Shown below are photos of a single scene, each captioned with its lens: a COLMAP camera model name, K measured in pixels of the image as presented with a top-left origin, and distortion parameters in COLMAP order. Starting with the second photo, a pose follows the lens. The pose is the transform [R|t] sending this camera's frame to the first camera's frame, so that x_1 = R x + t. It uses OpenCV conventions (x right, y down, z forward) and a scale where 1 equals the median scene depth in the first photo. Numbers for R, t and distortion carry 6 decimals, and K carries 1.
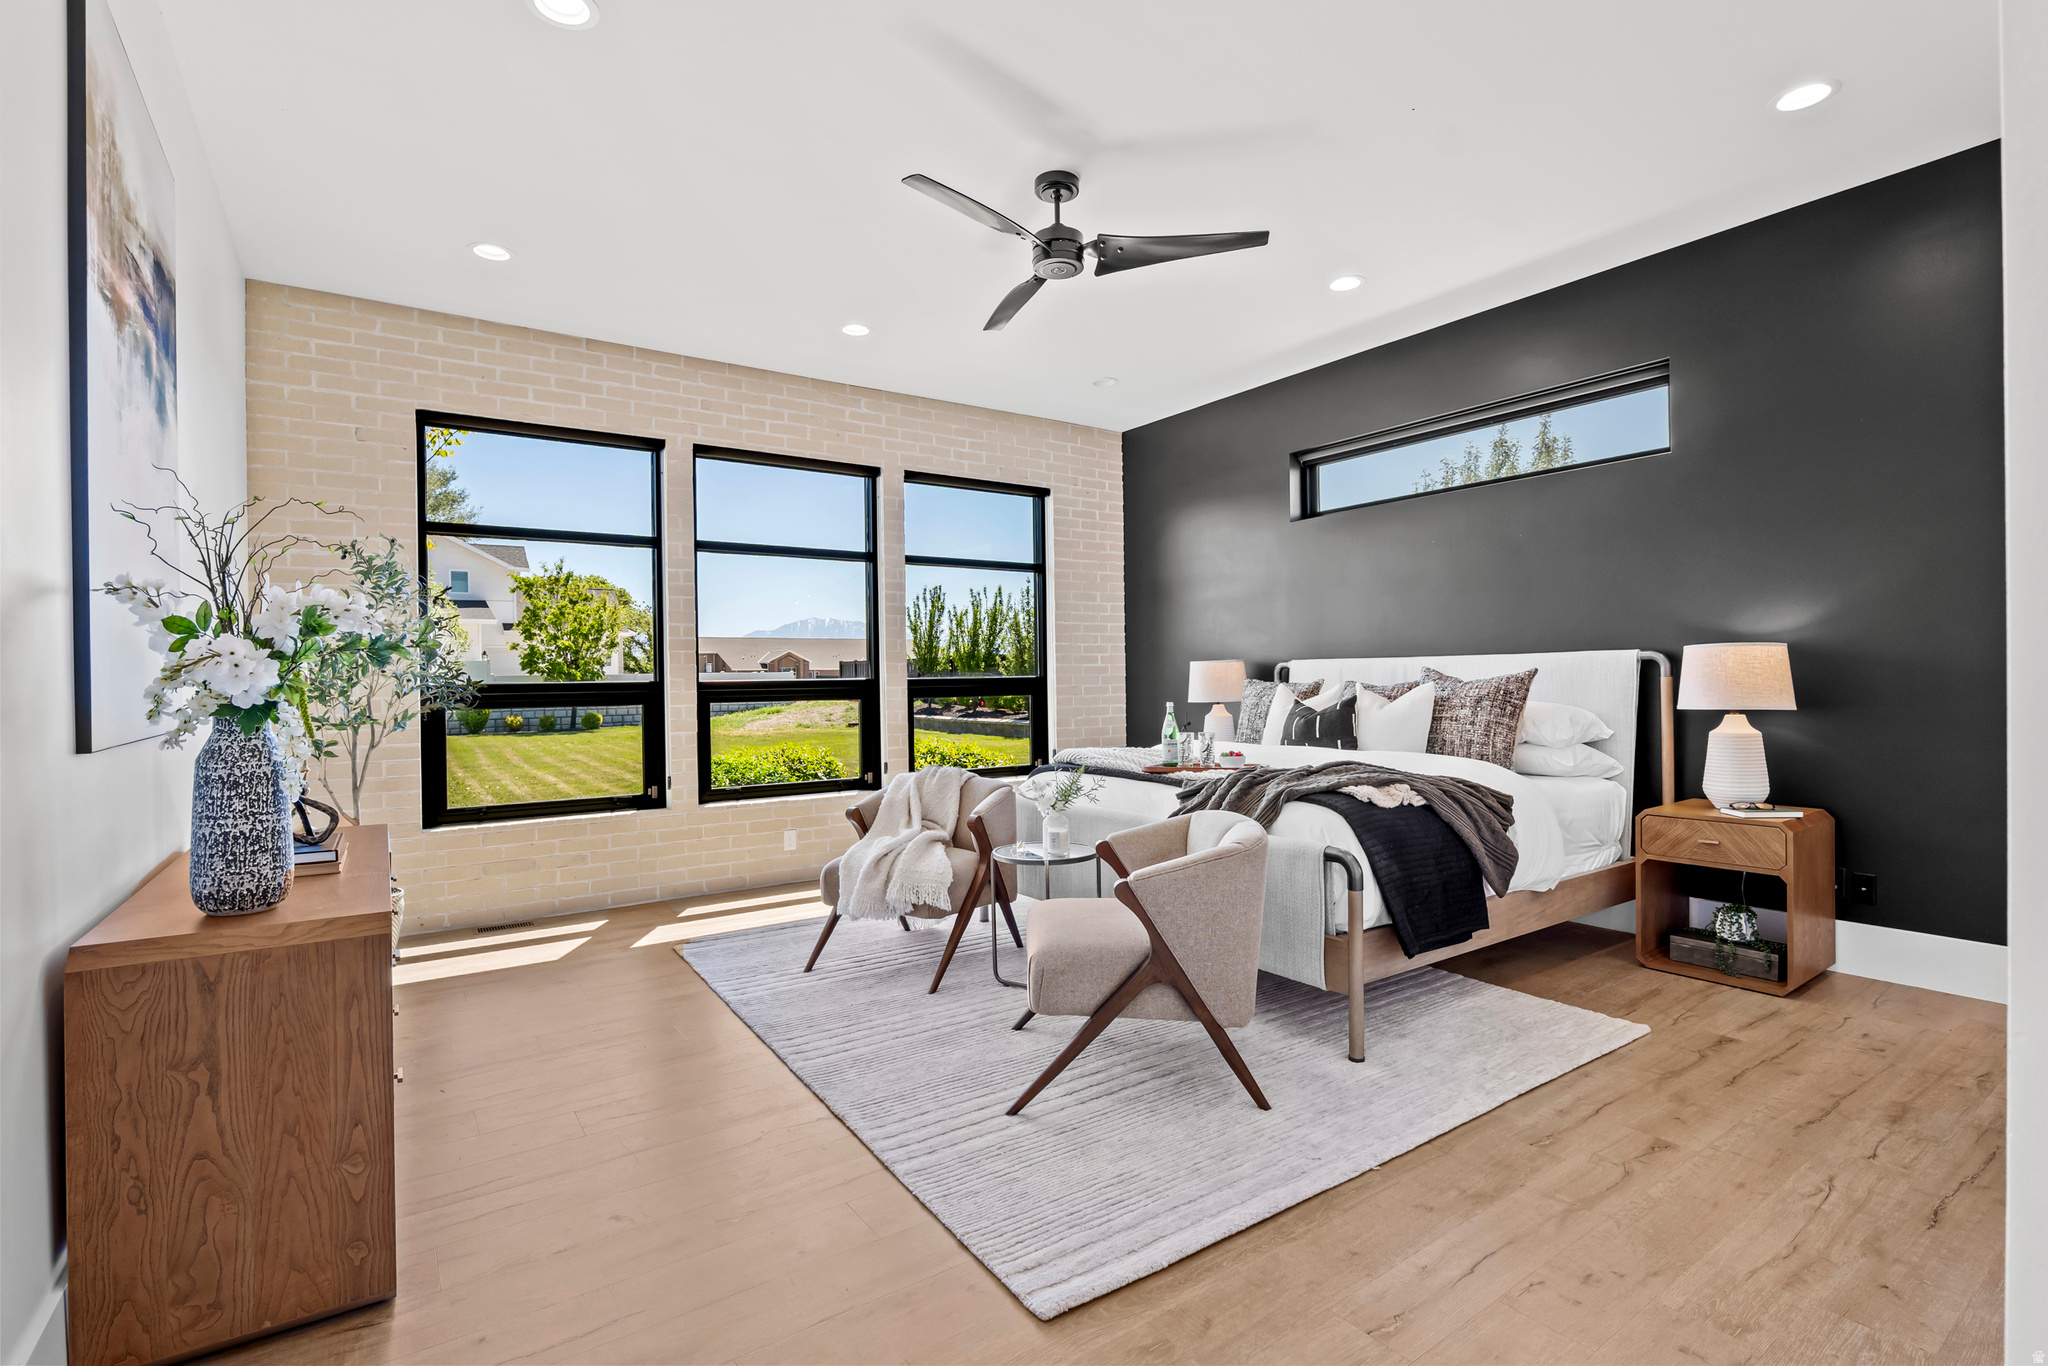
lens RADIAL K [[938.6, 0, 1030.4], [0, 938.6, 675.2], [0, 0, 1]] dist [-0.002772, 0.000095]
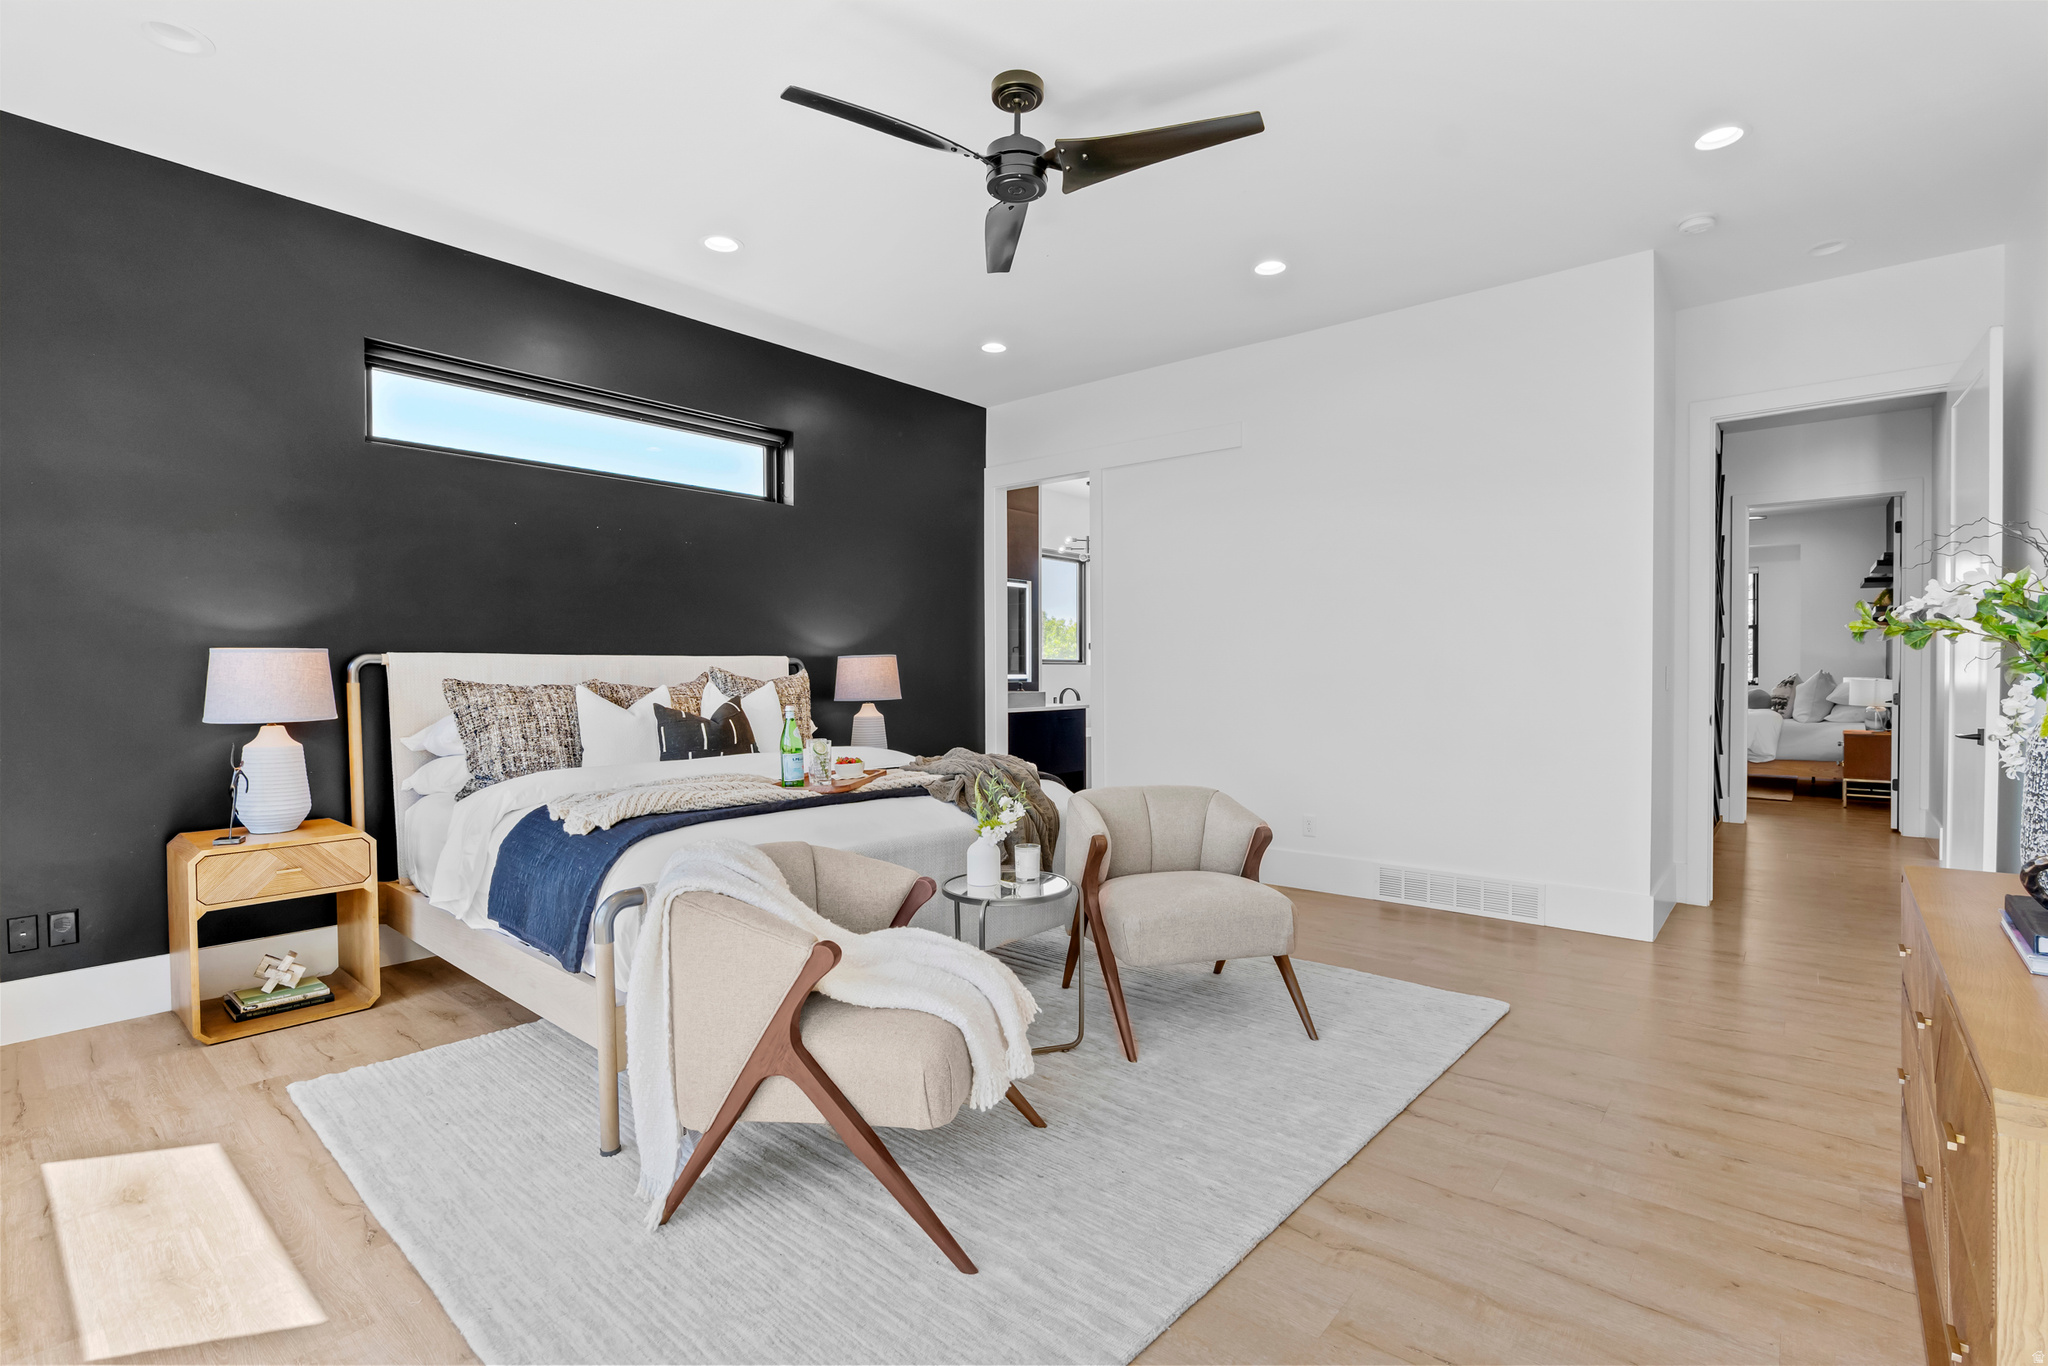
lens RADIAL K [[938.6, 0, 1026.5], [0, 938.6, 694.0], [0, 0, 1]] dist [-0.002772, 0.000095]
pose [[-0.256933, -0.004771, 0.966417, -0.608936], [0.008648, 0.999936, 0.007236, 0.015013], [-0.966390, 0.010216, -0.256876, 0.949862]]
